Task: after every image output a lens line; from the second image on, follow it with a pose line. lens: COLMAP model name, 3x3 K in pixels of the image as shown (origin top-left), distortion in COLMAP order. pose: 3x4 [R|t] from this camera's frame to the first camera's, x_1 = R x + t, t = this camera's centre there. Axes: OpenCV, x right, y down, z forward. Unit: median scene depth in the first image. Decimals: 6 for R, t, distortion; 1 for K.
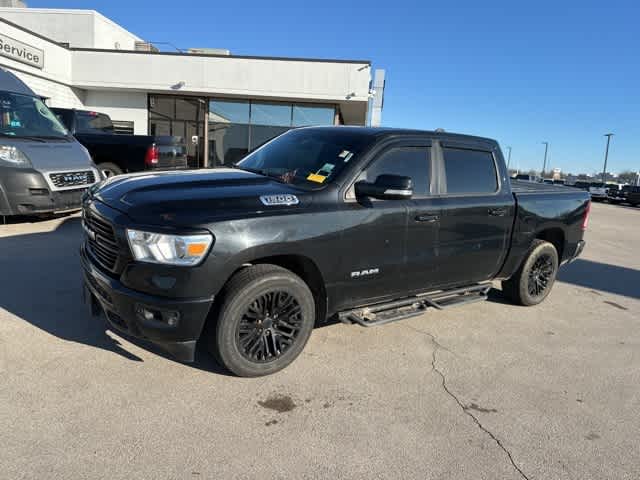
lens RADIAL K [[440.0, 0, 318.6], [0, 440.0, 243.4], [0, 0, 1]] dist [0.041873, -0.047089]
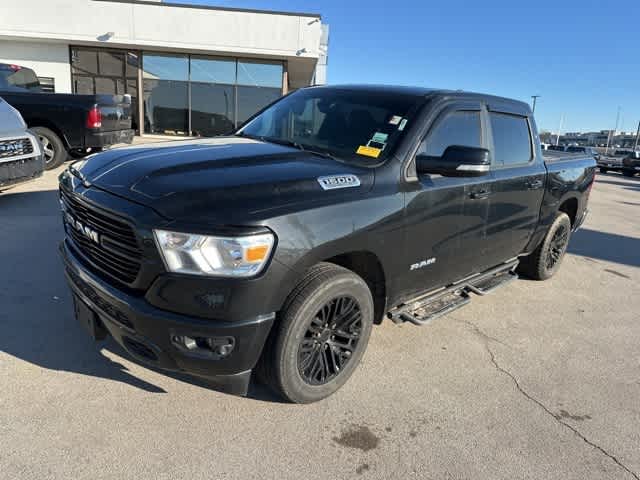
lens RADIAL K [[440.0, 0, 317.4], [0, 440.0, 243.2], [0, 0, 1]] dist [0.041873, -0.047089]
pose [[0.989675, -0.039059, 0.137904, -0.191309], [0.027440, 0.995989, 0.085170, -0.045903], [-0.140678, -0.080507, 0.986777, 0.176461]]
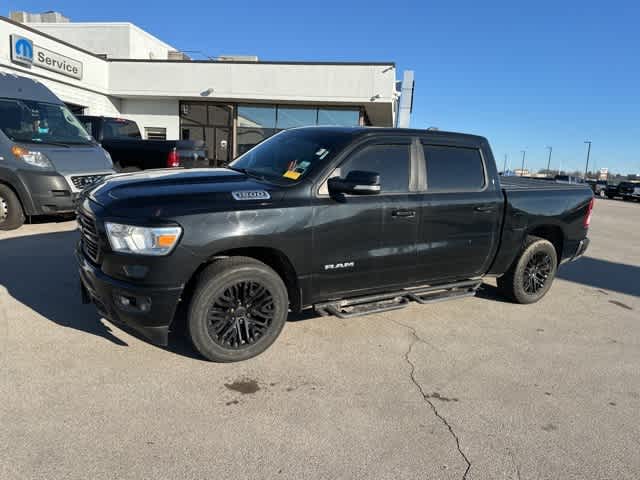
lens RADIAL K [[440.0, 0, 319.6], [0, 440.0, 242.7], [0, 0, 1]] dist [0.041873, -0.047089]
pose [[0.997000, 0.001144, -0.077390, 0.126067], [-0.001841, 0.999958, -0.008937, 0.019345], [0.077376, 0.009053, 0.996961, -0.034619]]
